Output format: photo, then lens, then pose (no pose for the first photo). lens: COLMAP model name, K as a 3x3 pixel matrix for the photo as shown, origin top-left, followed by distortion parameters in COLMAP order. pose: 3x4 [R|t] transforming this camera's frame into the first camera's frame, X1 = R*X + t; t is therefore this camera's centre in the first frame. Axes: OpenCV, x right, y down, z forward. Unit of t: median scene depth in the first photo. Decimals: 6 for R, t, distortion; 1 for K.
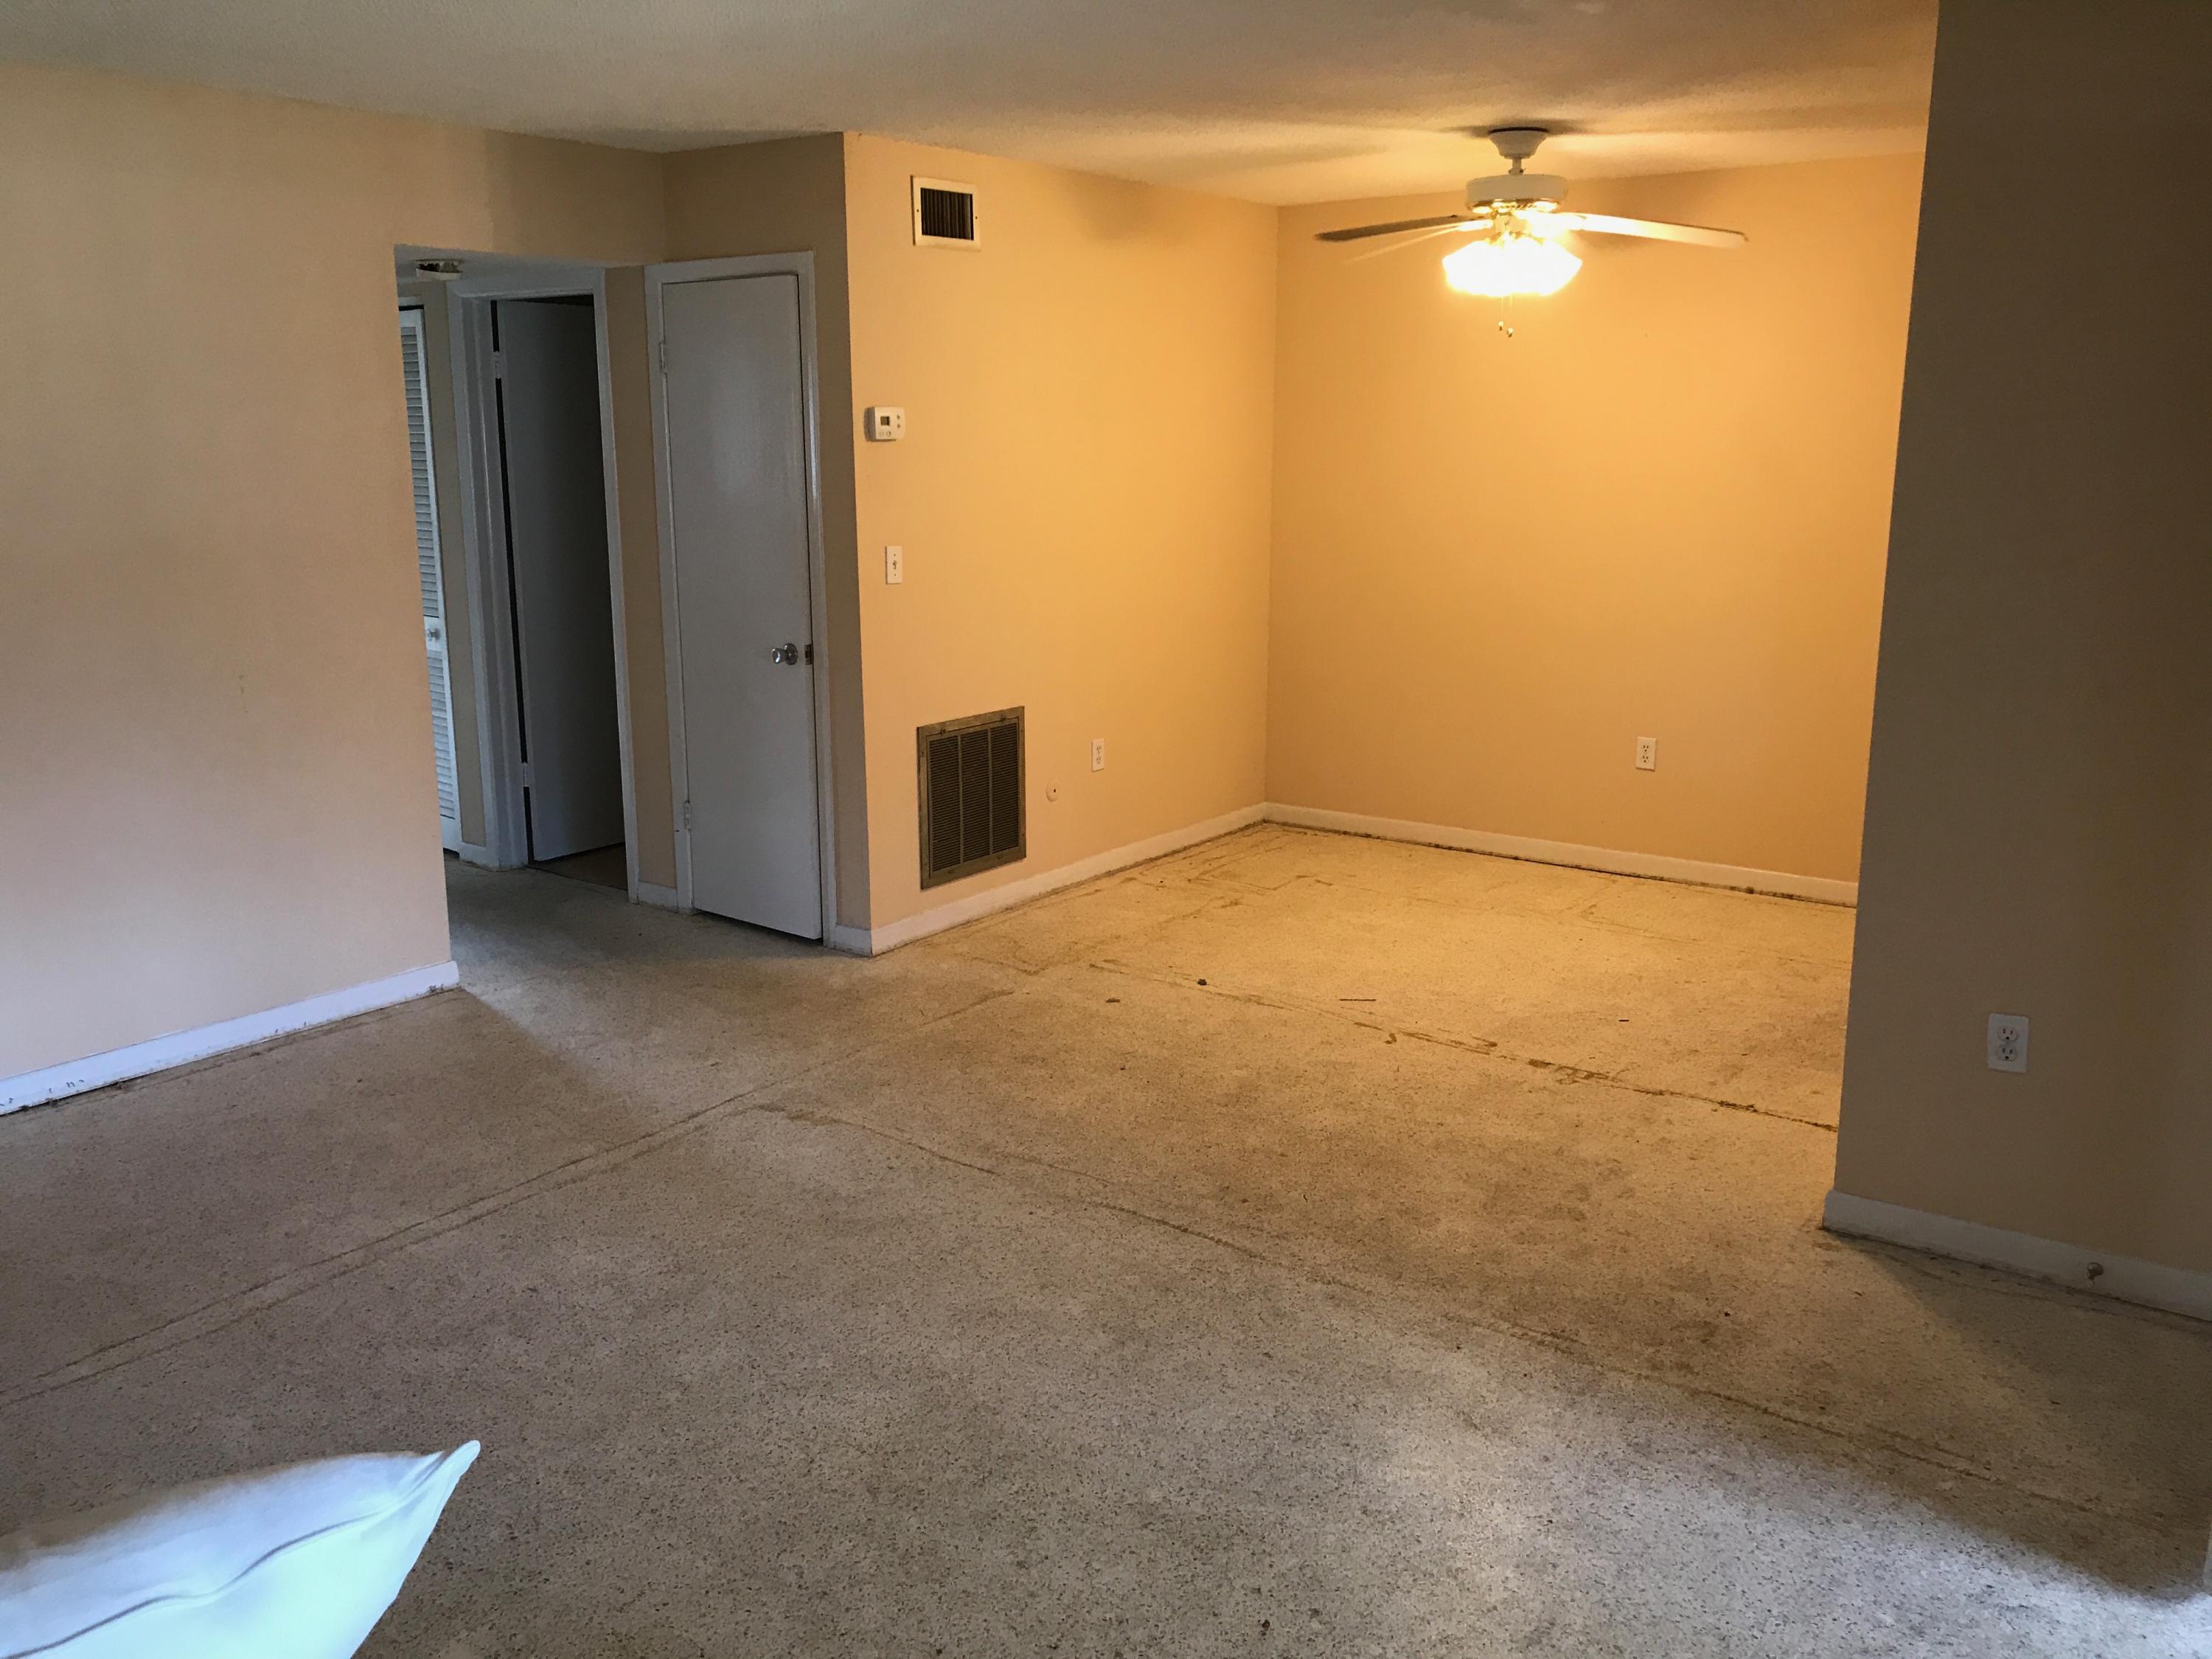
lens RADIAL K [[1821.7, 0, 1109.3], [0, 1821.7, 790.4], [0, 0, 1]] dist [0.115453, -0.003873]
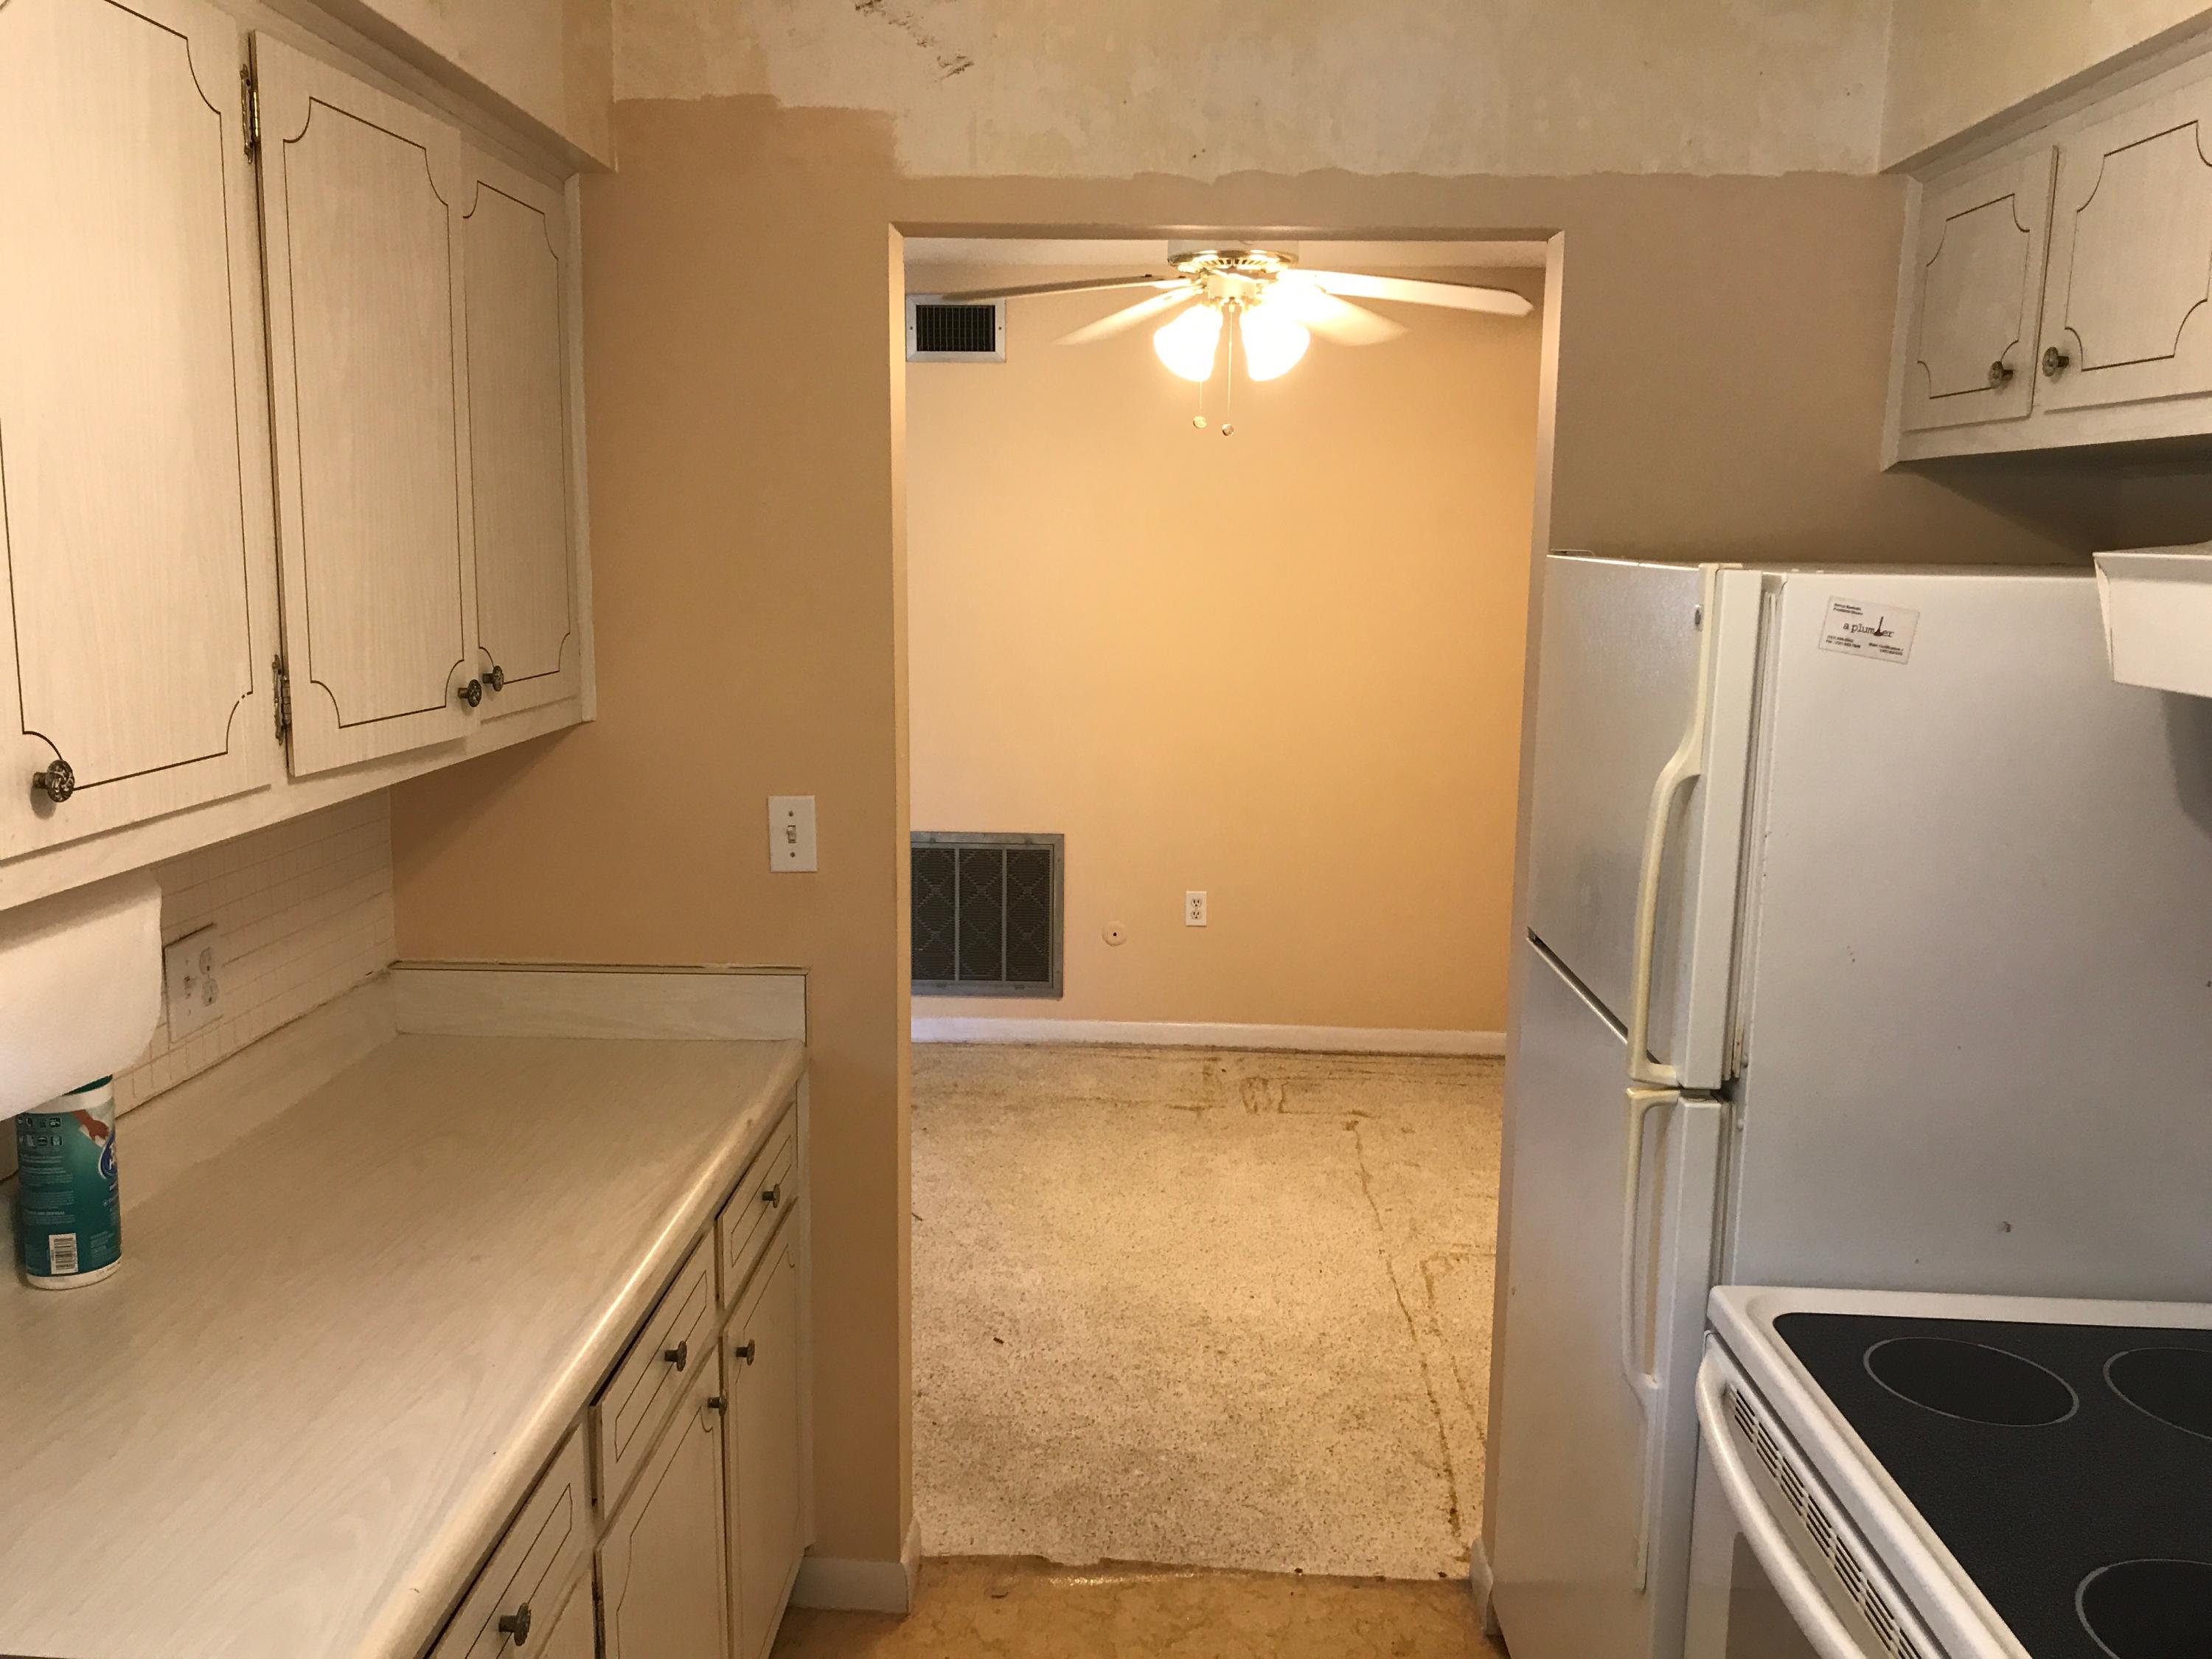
lens RADIAL K [[1812.1, 0, 1102.4], [0, 1812.1, 814.1], [0, 0, 1]] dist [-0.005217, 0.007994]
pose [[0.545508, 0.140734, -0.826205, 0.786448], [-0.181303, 0.982274, 0.047612, -0.112630], [0.818260, 0.123821, 0.561354, 0.538108]]
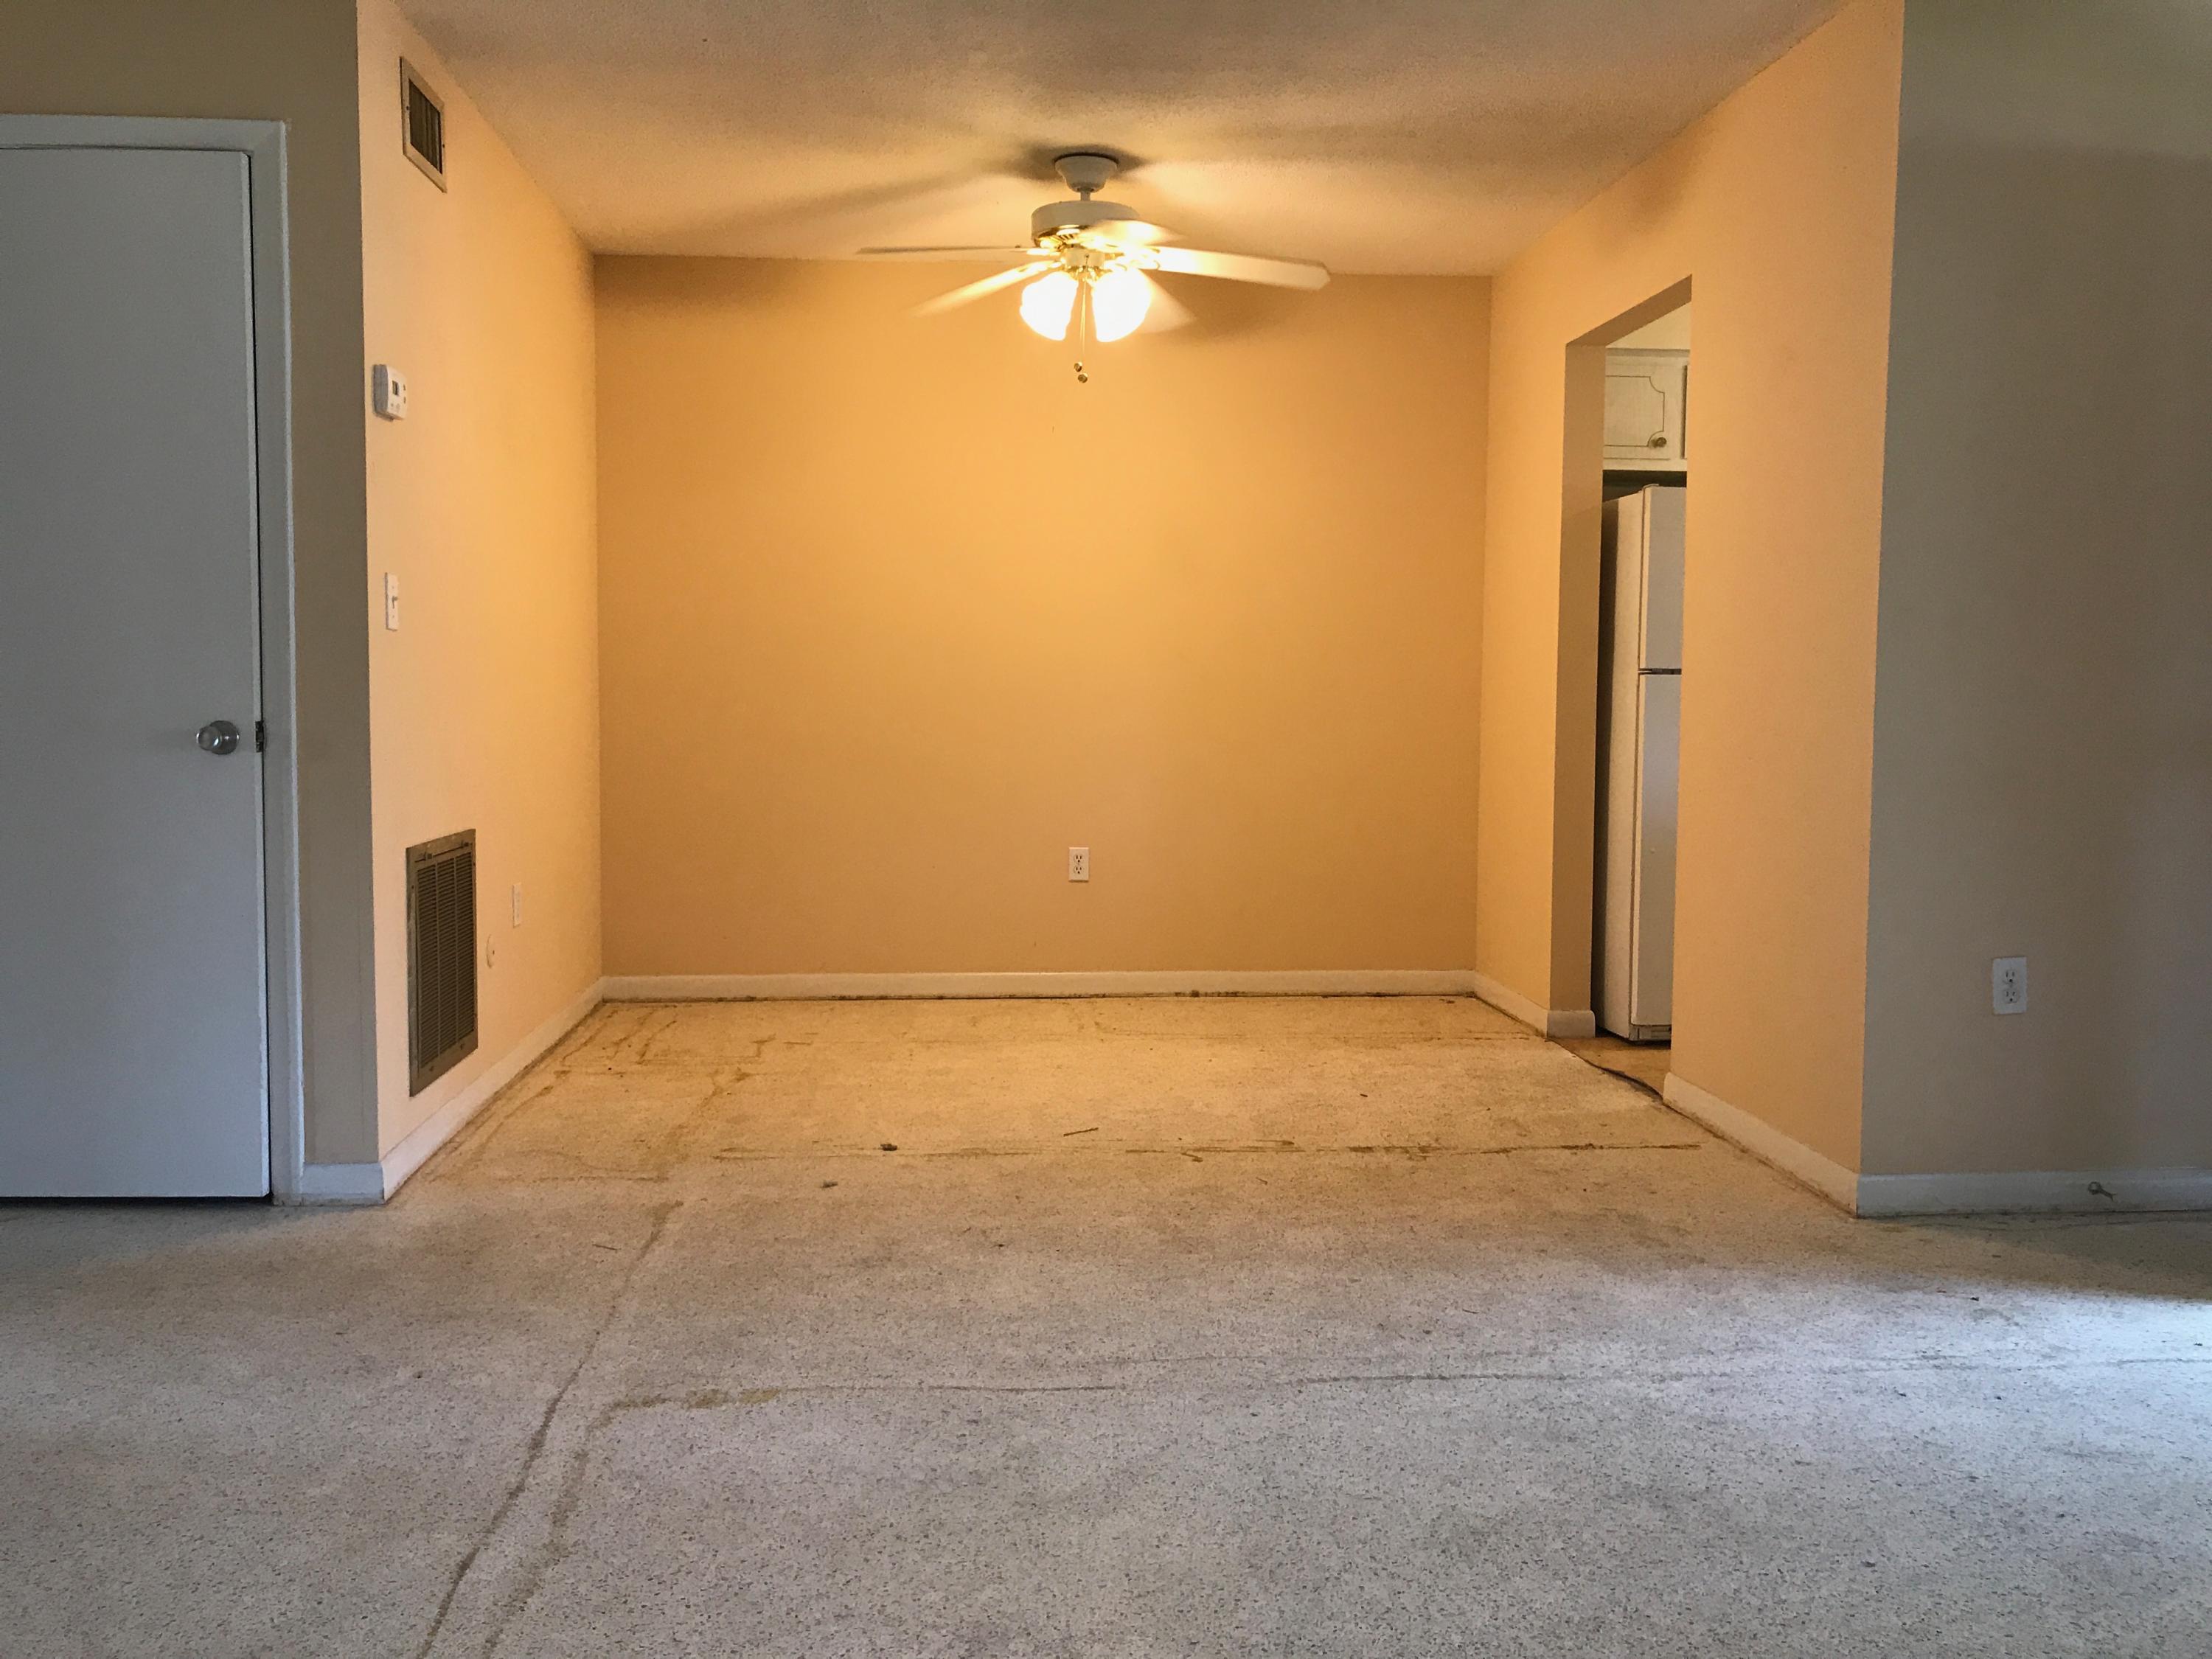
lens RADIAL K [[1818.0, 0, 1102.7], [0, 1818.0, 804.9], [0, 0, 1]] dist [0.044236, 0.005020]
pose [[0.763587, -0.035084, 0.644751, -0.345450], [0.121777, 0.988429, -0.090437, 0.041385], [-0.634117, 0.147573, 0.759024, 0.329179]]
